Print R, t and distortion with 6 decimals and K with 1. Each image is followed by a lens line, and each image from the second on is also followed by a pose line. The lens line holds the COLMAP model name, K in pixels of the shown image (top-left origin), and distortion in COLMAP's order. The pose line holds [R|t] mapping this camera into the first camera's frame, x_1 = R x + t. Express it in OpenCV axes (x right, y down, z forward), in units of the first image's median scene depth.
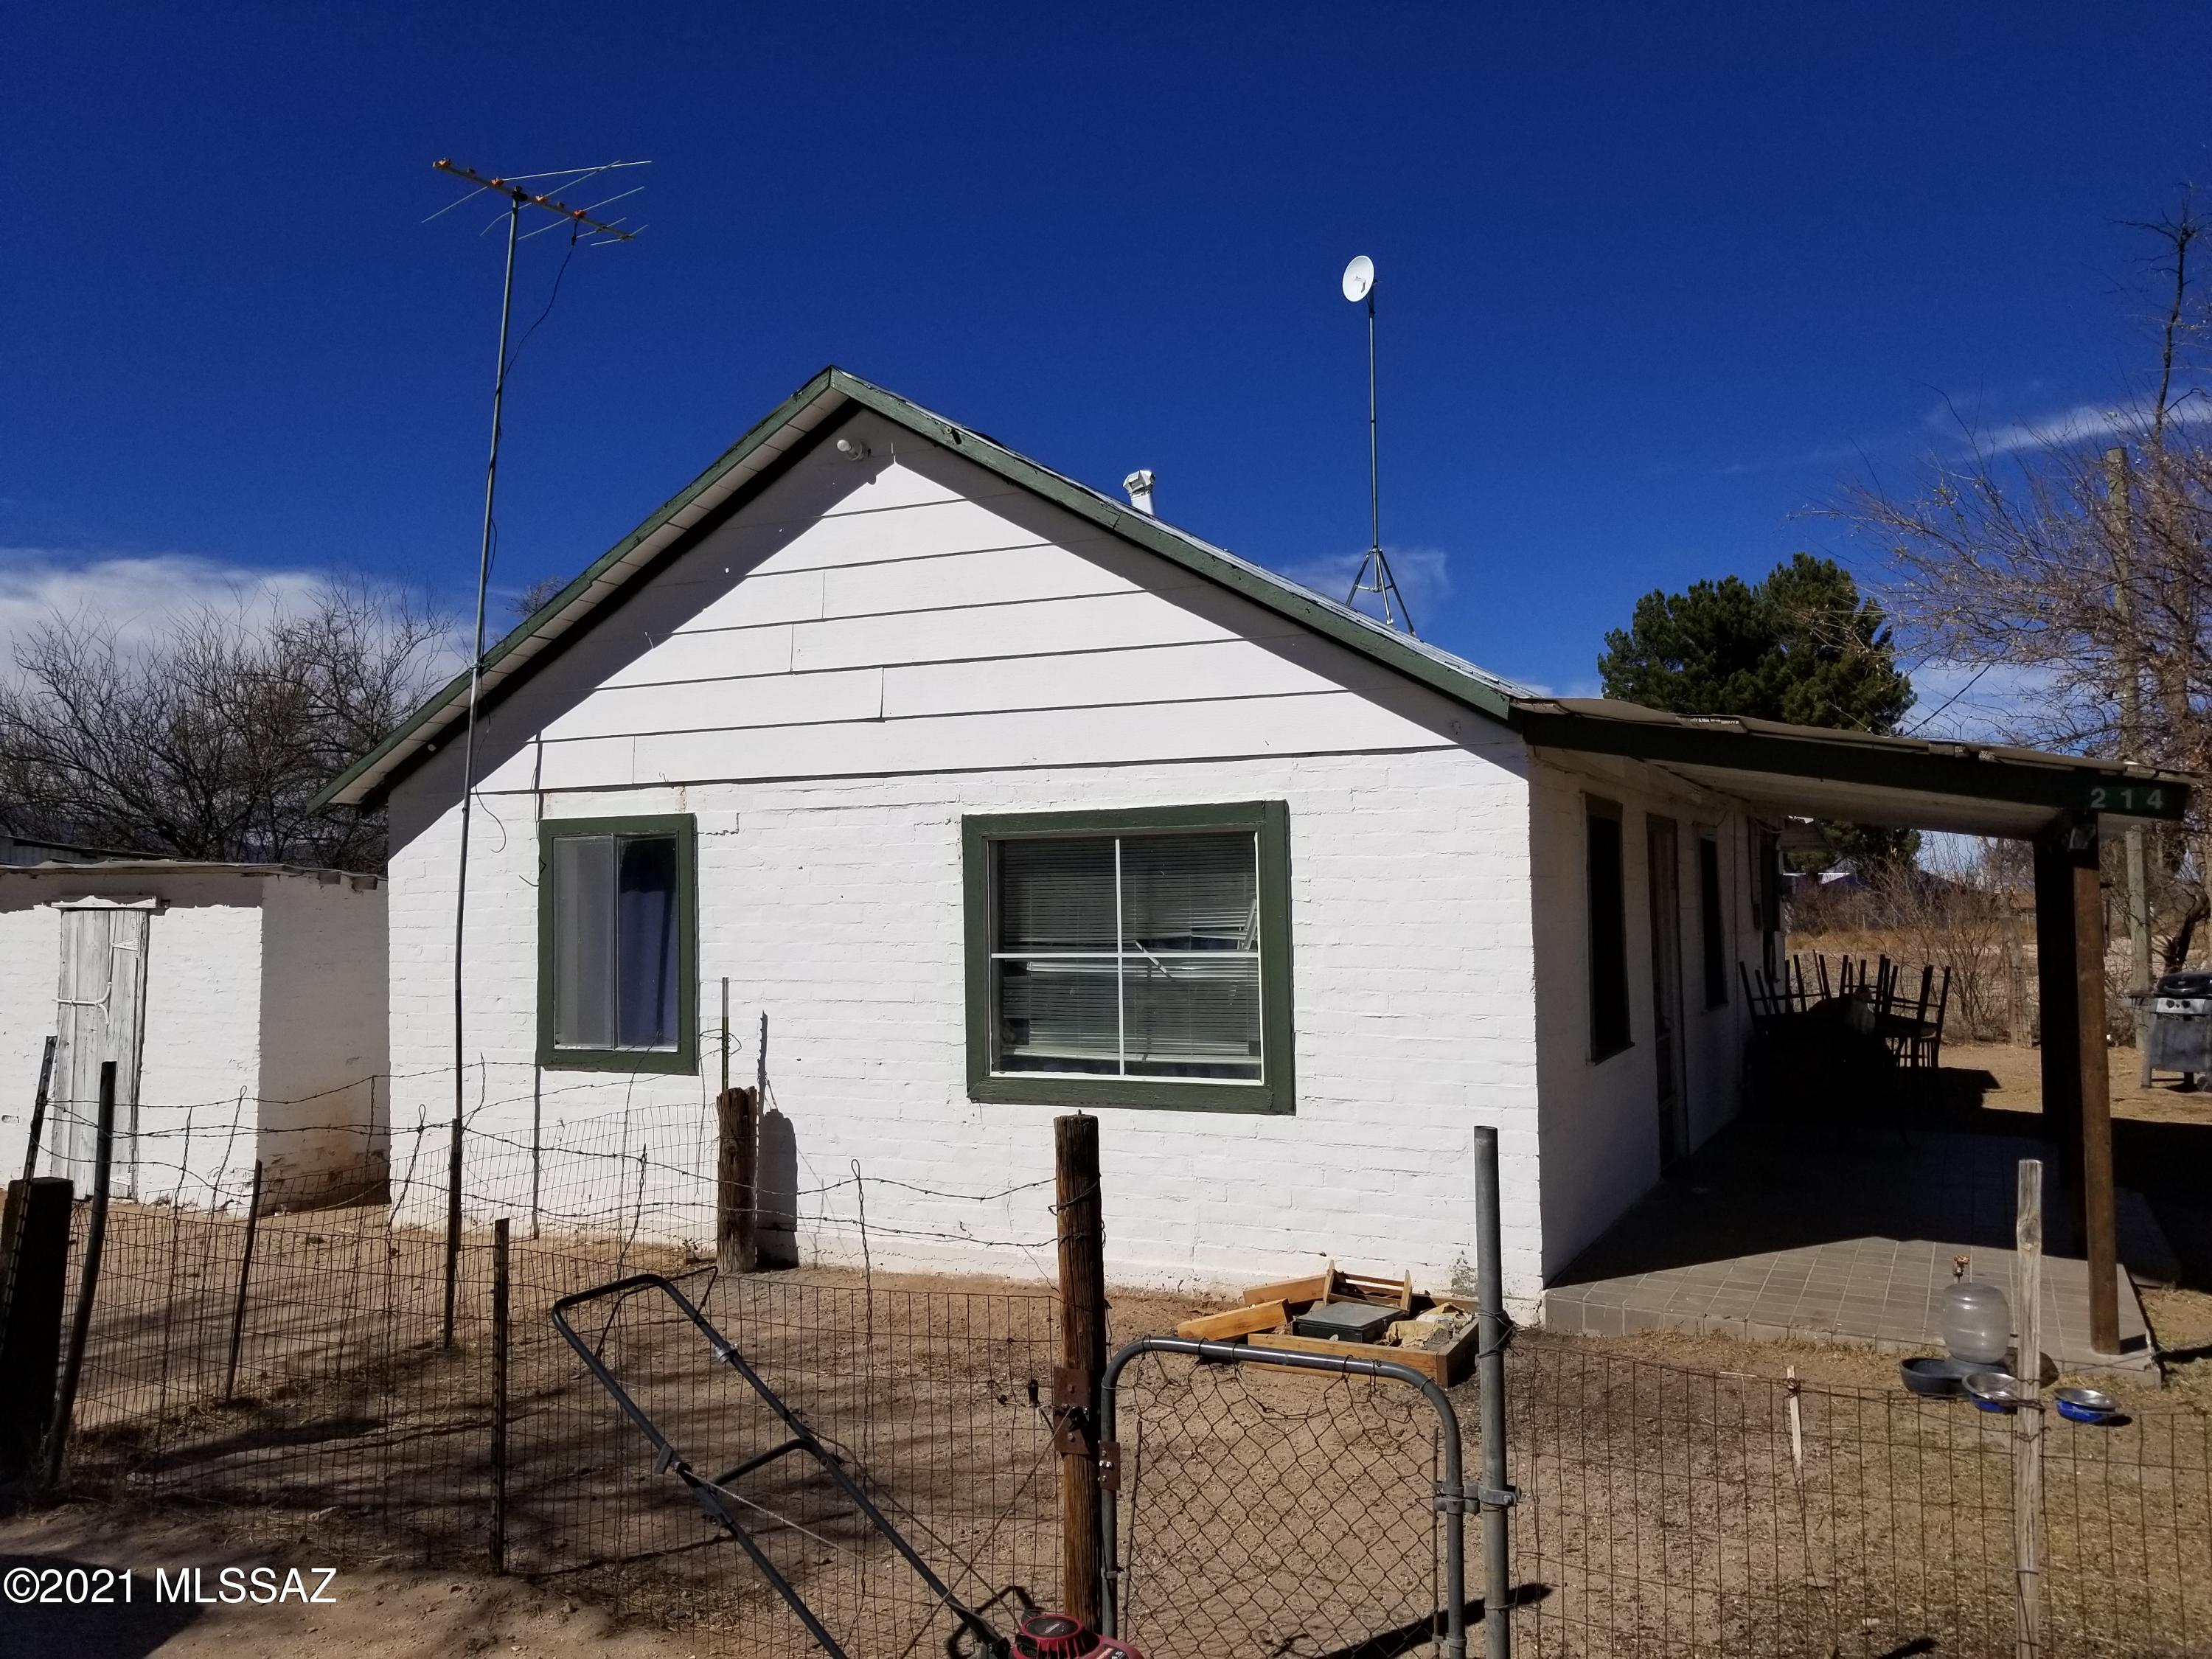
lens RADIAL K [[1685.0, 0, 1106.8], [0, 1685.0, 811.5], [0, 0, 1]] dist [0.080635, 0.000401]
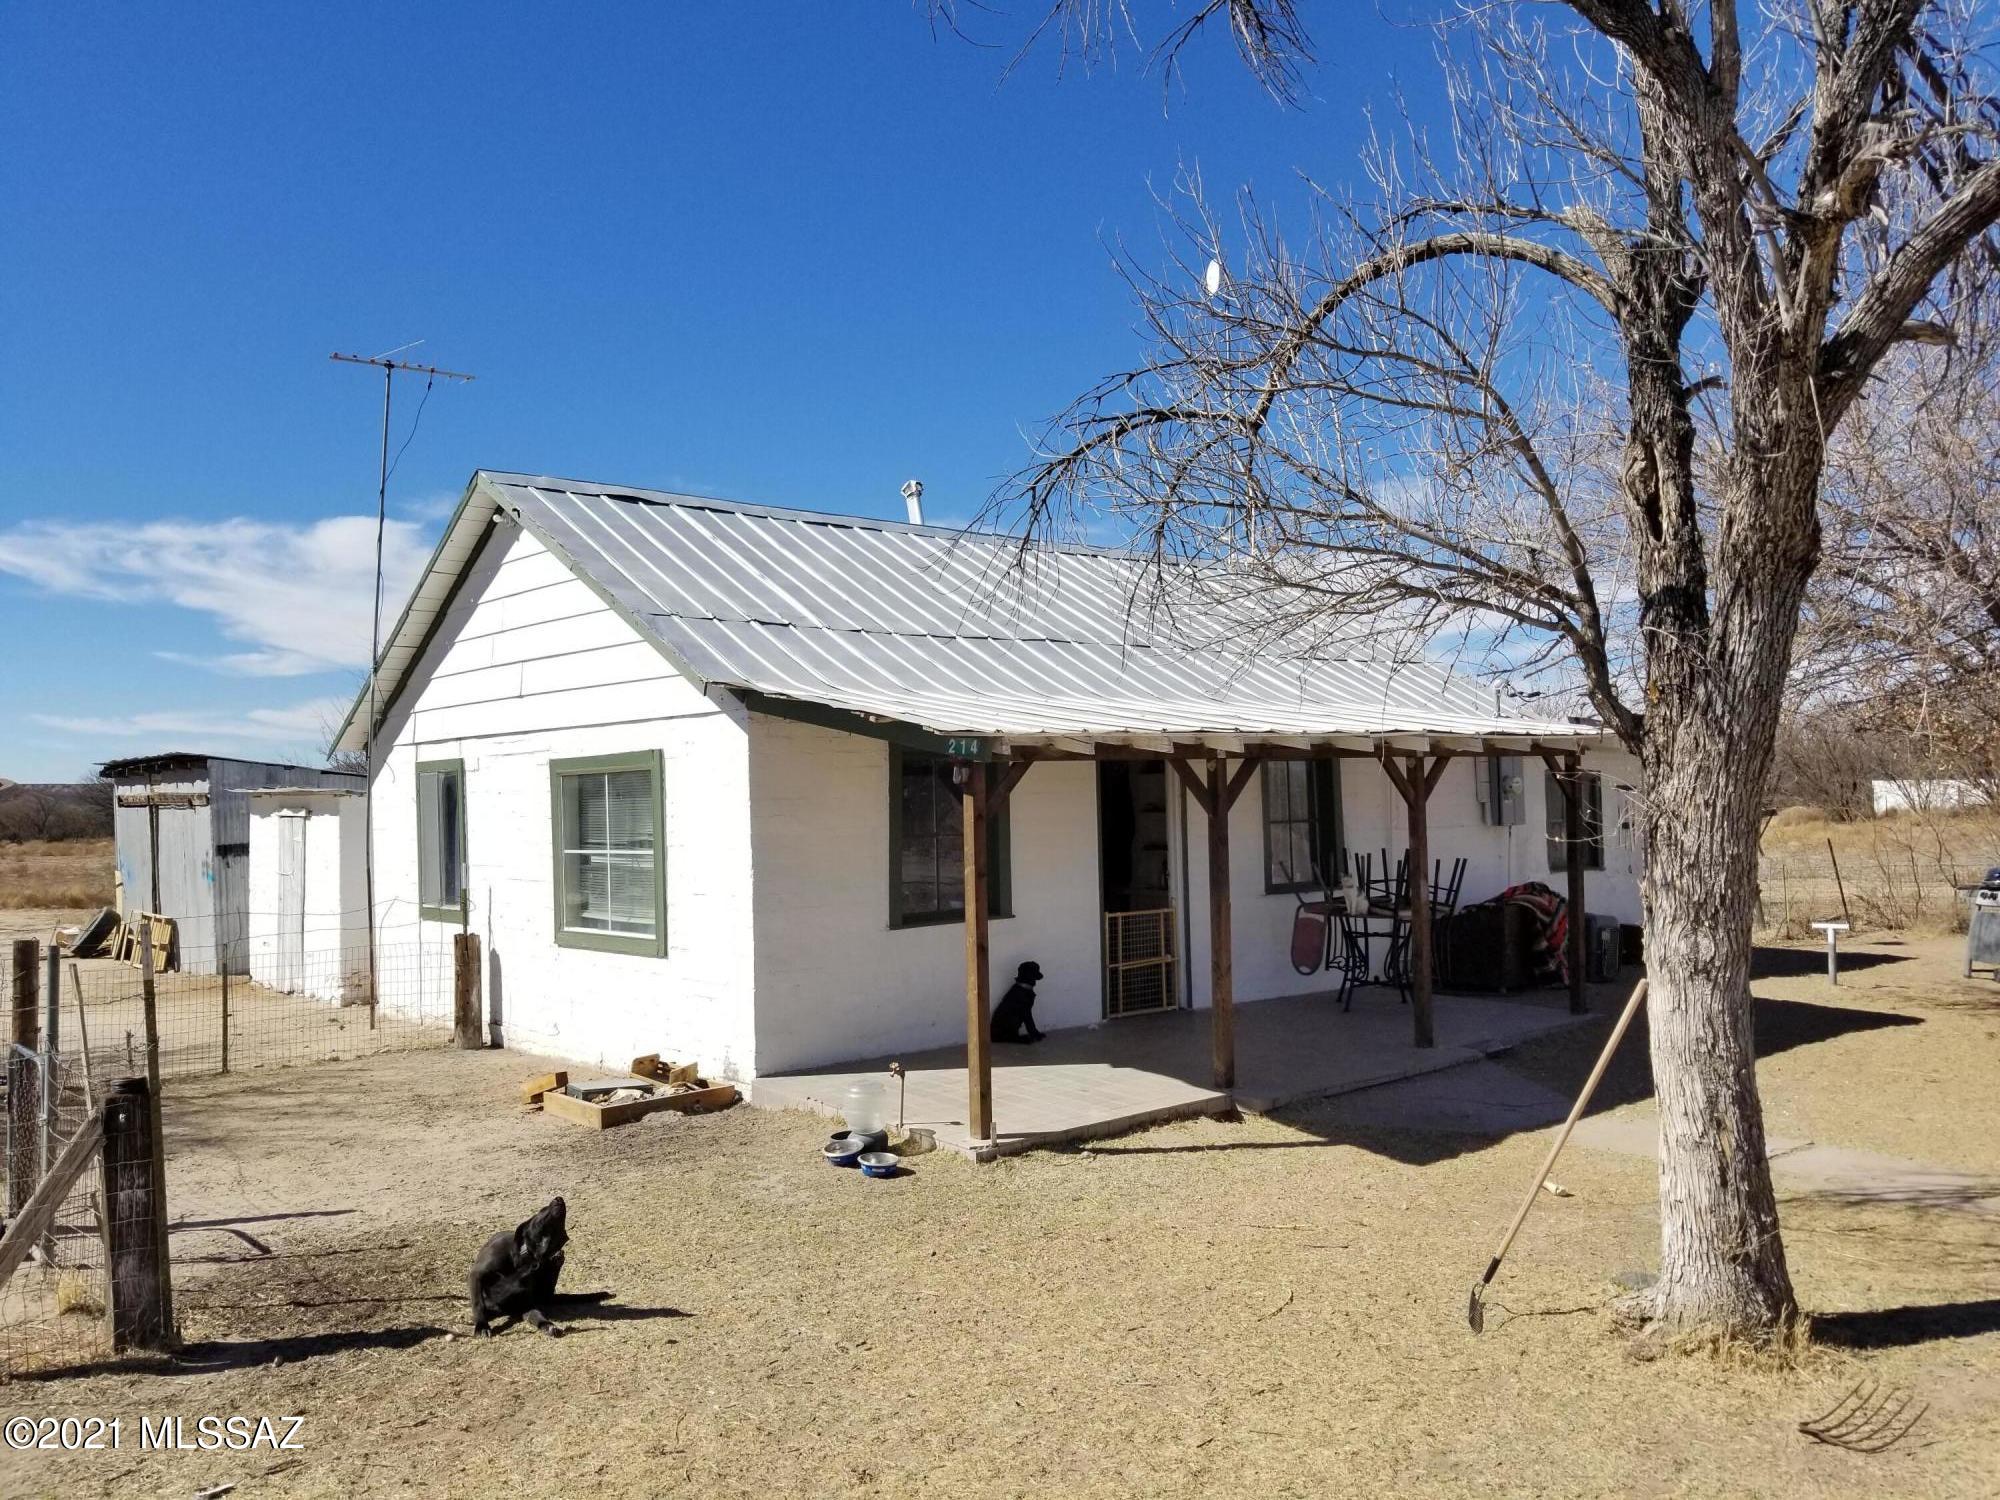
lens RADIAL K [[1523.5, 0, 997.0], [0, 1523.5, 760.8], [0, 0, 1]] dist [0.080635, 0.000401]
pose [[0.918101, -0.018323, -0.395923, 0.835261], [0.032149, 0.999082, 0.028315, -0.022568], [0.395041, -0.038725, 0.917847, -0.113862]]
